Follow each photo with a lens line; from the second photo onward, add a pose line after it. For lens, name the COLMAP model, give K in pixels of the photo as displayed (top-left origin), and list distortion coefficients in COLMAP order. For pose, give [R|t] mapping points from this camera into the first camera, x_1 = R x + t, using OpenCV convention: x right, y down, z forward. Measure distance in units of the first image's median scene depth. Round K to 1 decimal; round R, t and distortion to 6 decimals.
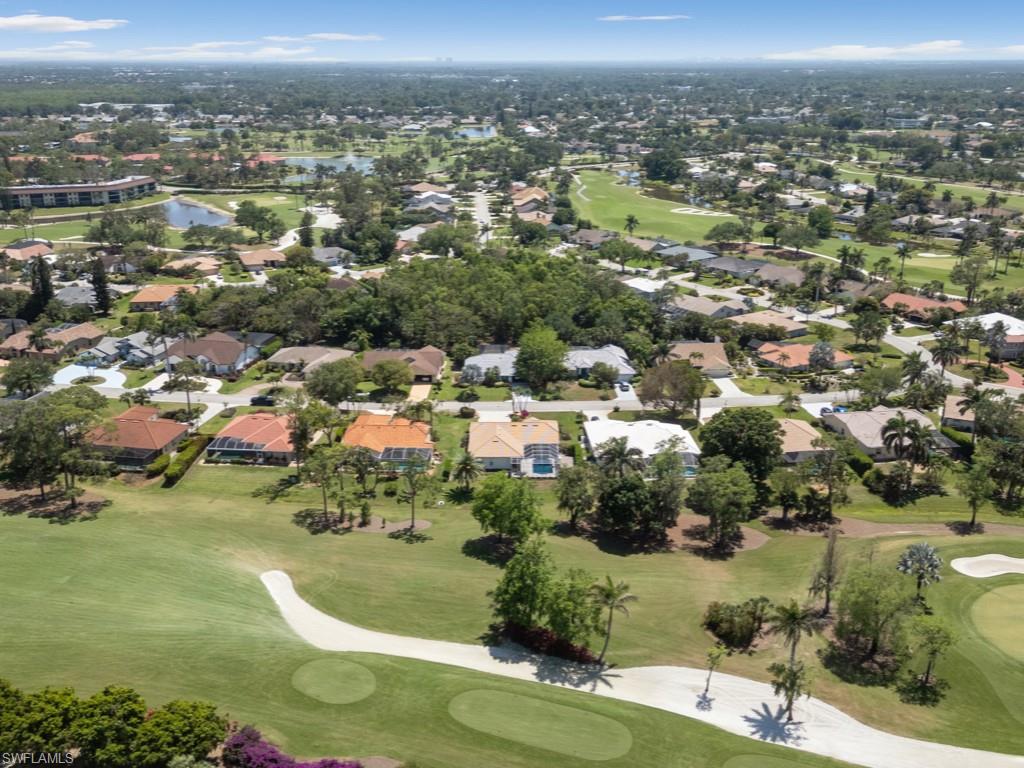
lens RADIAL K [[950.1, 0, 512.0], [0, 950.1, 384.0], [0, 0, 1]] dist [0.106323, -0.177937]
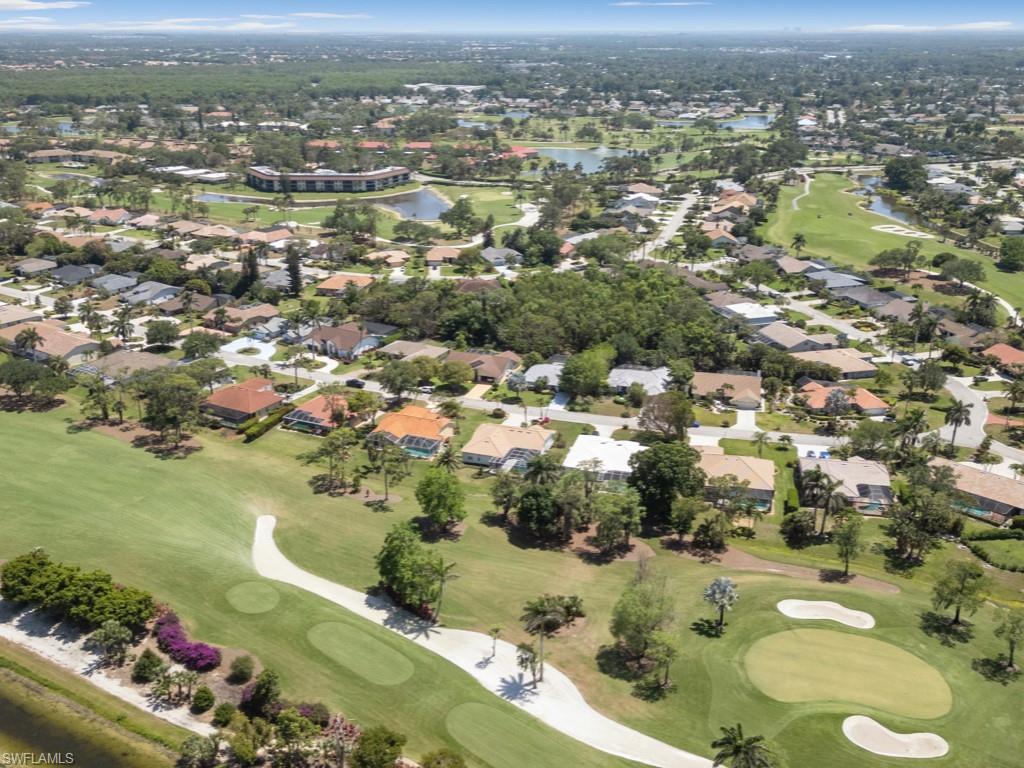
lens RADIAL K [[950.1, 0, 512.0], [0, 950.1, 384.0], [0, 0, 1]] dist [0.106323, -0.177937]
pose [[0.944115, 0.115864, -0.308582, 0.316695], [-0.107095, 0.993218, 0.045266, -0.059690], [0.311734, -0.009689, 0.950120, -0.122818]]
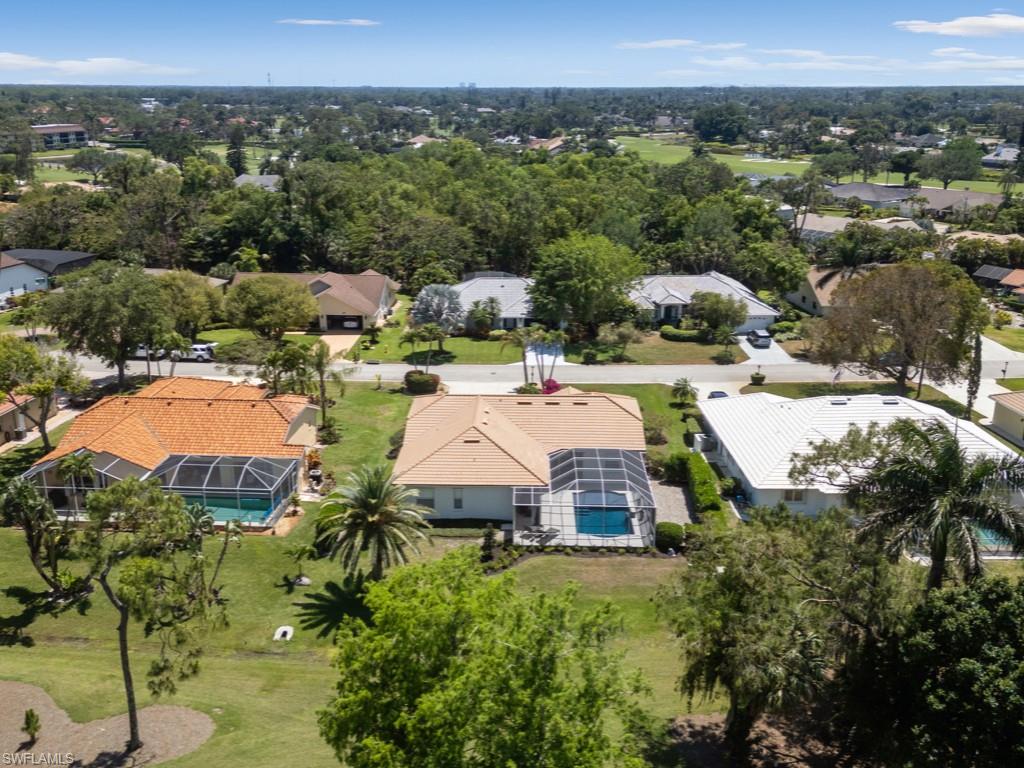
lens RADIAL K [[950.1, 0, 512.0], [0, 950.1, 384.0], [0, 0, 1]] dist [0.106323, -0.177937]
pose [[0.999735, 0.010472, -0.020521, 0.004164], [-0.010993, 0.999615, -0.025464, 0.039589], [0.020247, 0.025682, 0.999465, 0.532077]]
